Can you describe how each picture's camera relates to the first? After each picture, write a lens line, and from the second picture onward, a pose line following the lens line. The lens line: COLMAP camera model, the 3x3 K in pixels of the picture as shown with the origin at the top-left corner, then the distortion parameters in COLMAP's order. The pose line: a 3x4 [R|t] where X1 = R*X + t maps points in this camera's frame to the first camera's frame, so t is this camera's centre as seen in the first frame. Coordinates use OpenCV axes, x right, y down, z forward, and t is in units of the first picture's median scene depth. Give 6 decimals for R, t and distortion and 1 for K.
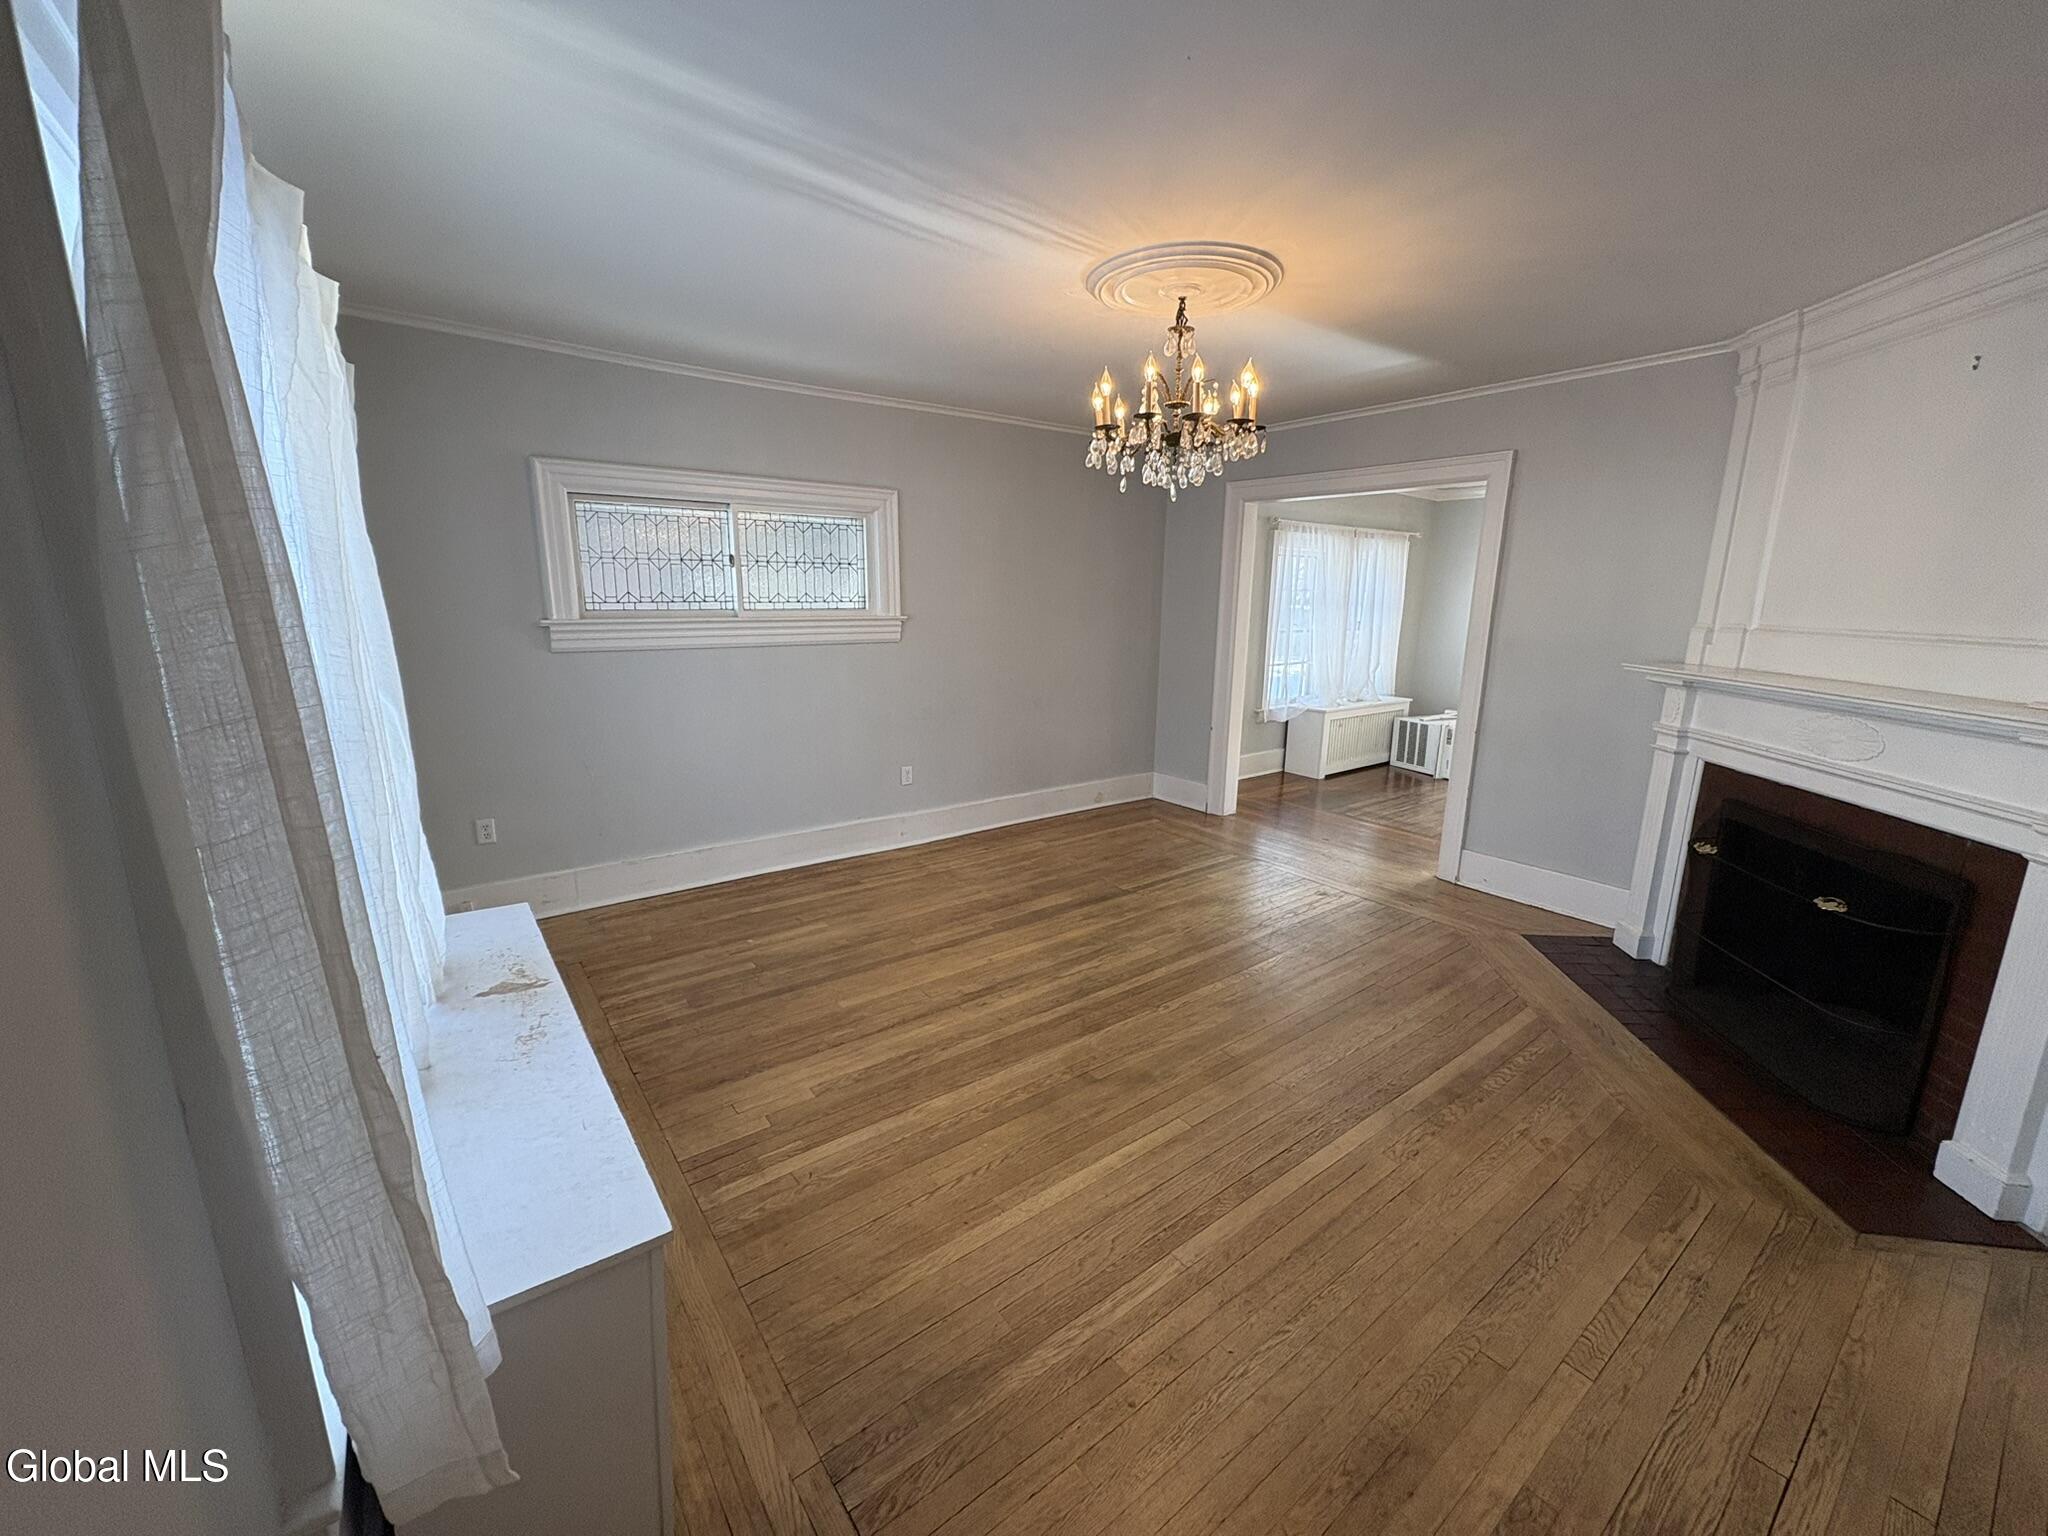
lens RADIAL K [[816.1, 0, 1023.0], [0, 816.1, 769.1], [0, 0, 1]] dist [0.003290, 0.000473]
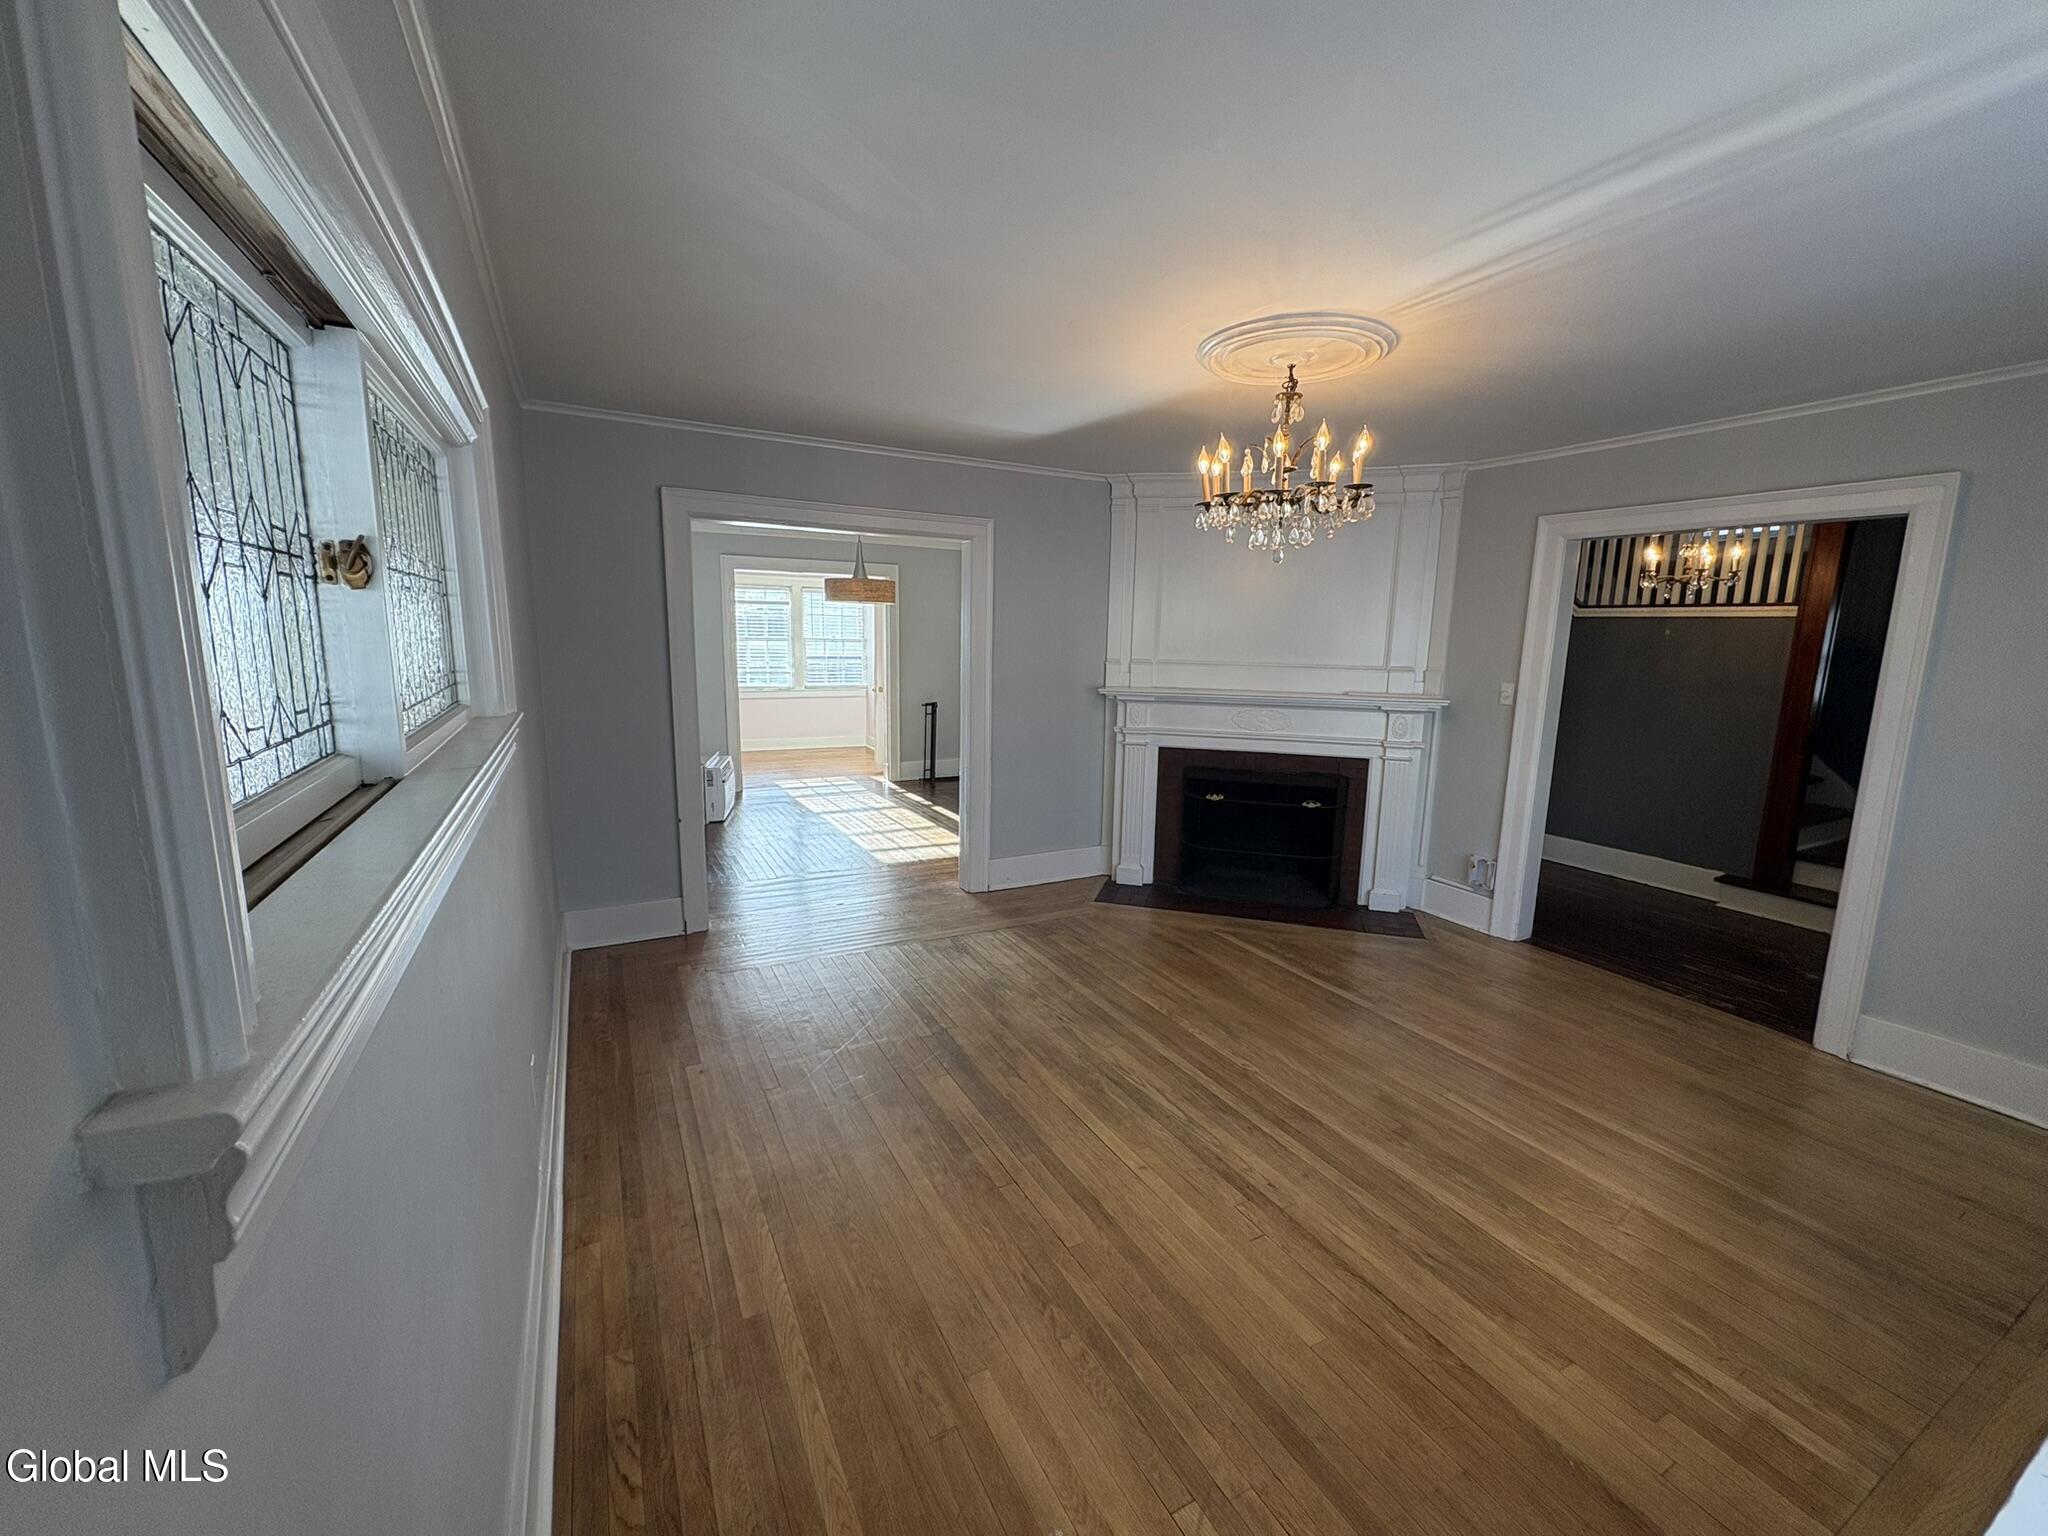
lens RADIAL K [[816.1, 0, 1036.1], [0, 816.1, 765.2], [0, 0, 1]] dist [0.003290, 0.000473]
pose [[0.146024, -0.164621, 0.975488, -0.754386], [0.192908, 0.971867, 0.135133, -0.239941], [-0.970290, 0.168446, 0.173673, 1.001070]]
